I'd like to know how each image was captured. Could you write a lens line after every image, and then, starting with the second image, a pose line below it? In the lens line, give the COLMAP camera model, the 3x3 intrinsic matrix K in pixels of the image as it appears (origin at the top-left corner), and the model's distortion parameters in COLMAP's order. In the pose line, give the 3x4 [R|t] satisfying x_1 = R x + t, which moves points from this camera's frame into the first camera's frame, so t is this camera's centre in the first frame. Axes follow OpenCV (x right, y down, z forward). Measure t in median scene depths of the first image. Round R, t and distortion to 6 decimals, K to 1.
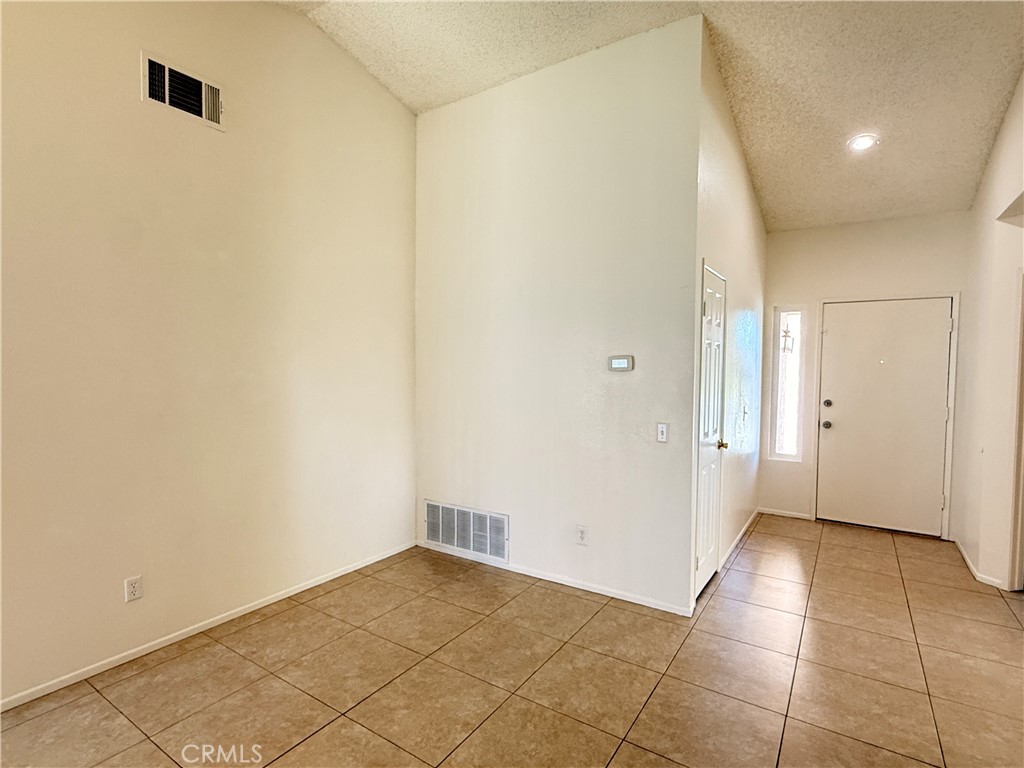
lens RADIAL K [[517.1, 0, 510.4], [0, 517.1, 380.2], [0, 0, 1]] dist [0.000740, -0.001643]
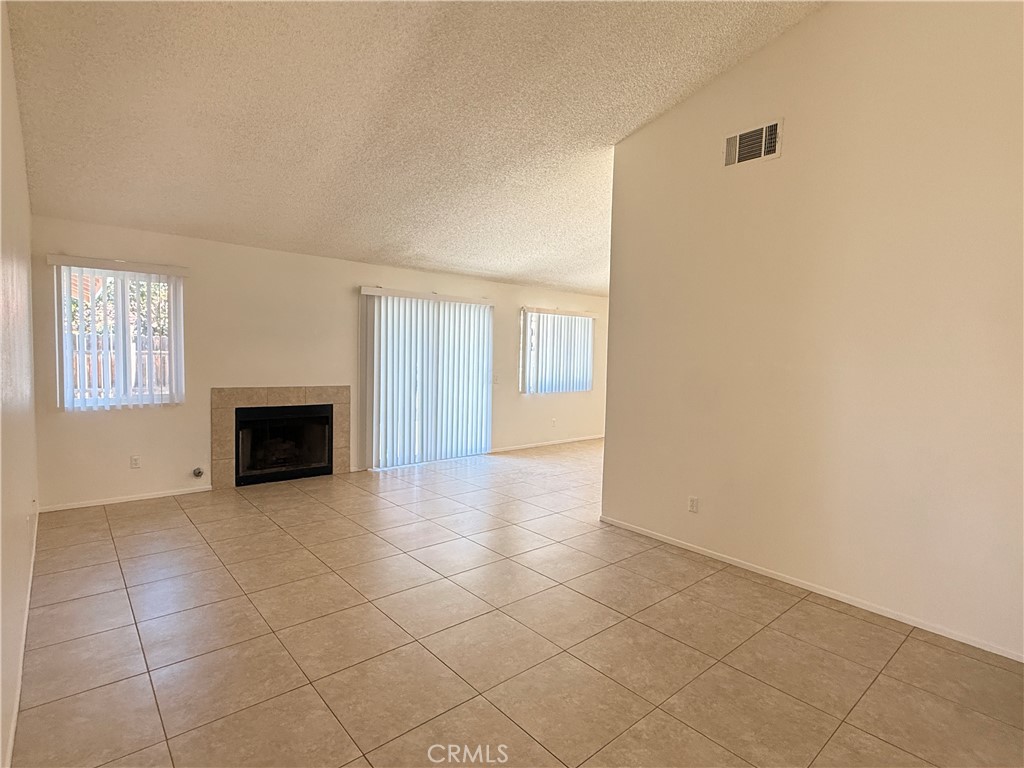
lens RADIAL K [[517.1, 0, 514.6], [0, 517.1, 382.6], [0, 0, 1]] dist [0.000740, -0.001643]
pose [[-0.242549, 0.048143, -0.968944, 0.731462], [-0.062750, 0.995898, 0.065190, -0.011971], [0.968108, 0.076613, -0.238533, 0.726762]]
